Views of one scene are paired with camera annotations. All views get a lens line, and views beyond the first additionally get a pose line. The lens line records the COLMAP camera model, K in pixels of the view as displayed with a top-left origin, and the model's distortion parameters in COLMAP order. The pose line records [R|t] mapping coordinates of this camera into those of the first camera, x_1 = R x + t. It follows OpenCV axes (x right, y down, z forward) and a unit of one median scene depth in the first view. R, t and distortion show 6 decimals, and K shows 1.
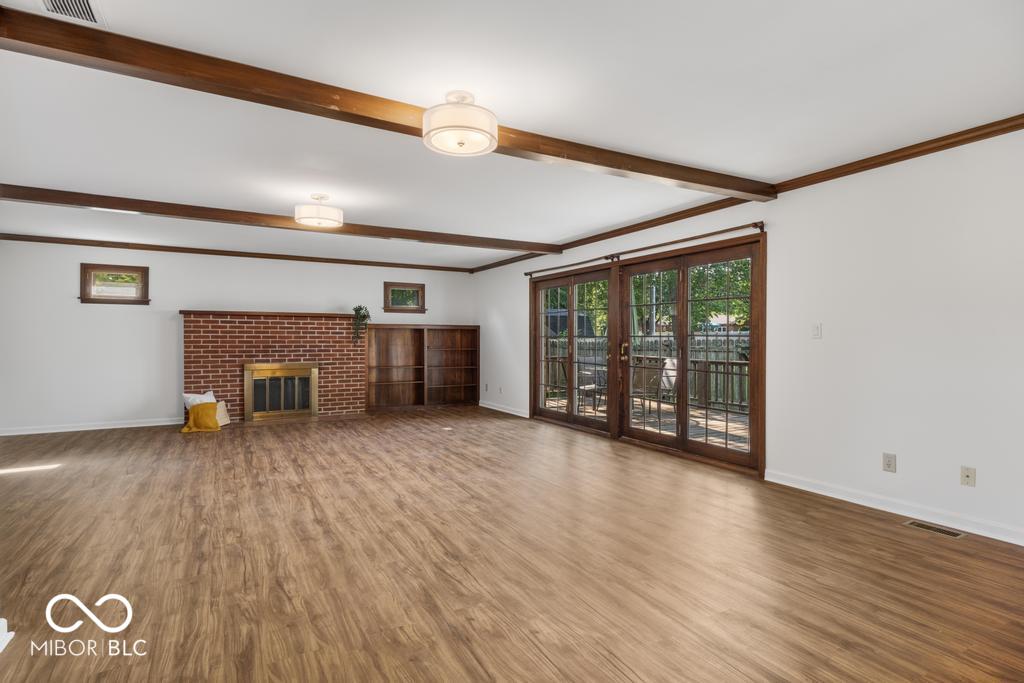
lens RADIAL K [[507.9, 0, 514.6], [0, 507.9, 362.3], [0, 0, 1]] dist [0.010545, -0.000629]
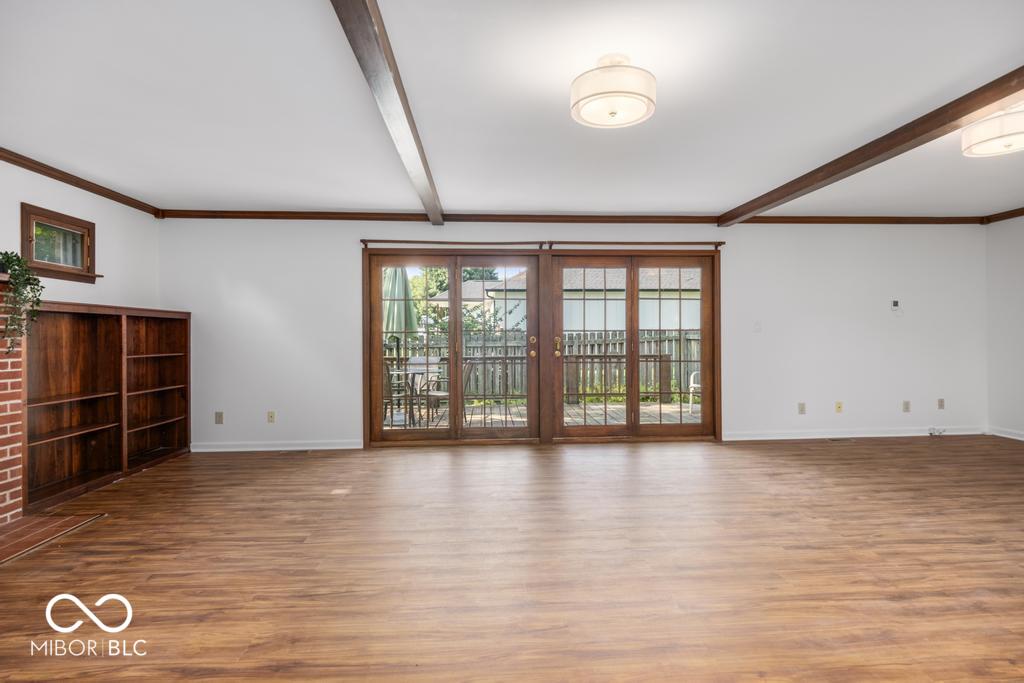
lens RADIAL K [[533.0, 0, 512.0], [0, 533.0, 341.5], [0, 0, 1]] dist [-0.000218, -0.000823]
pose [[0.440412, -0.013305, 0.897697, -0.569192], [0.048229, 0.998797, -0.008858, -0.020863], [-0.896499, 0.047196, 0.440524, 0.520328]]
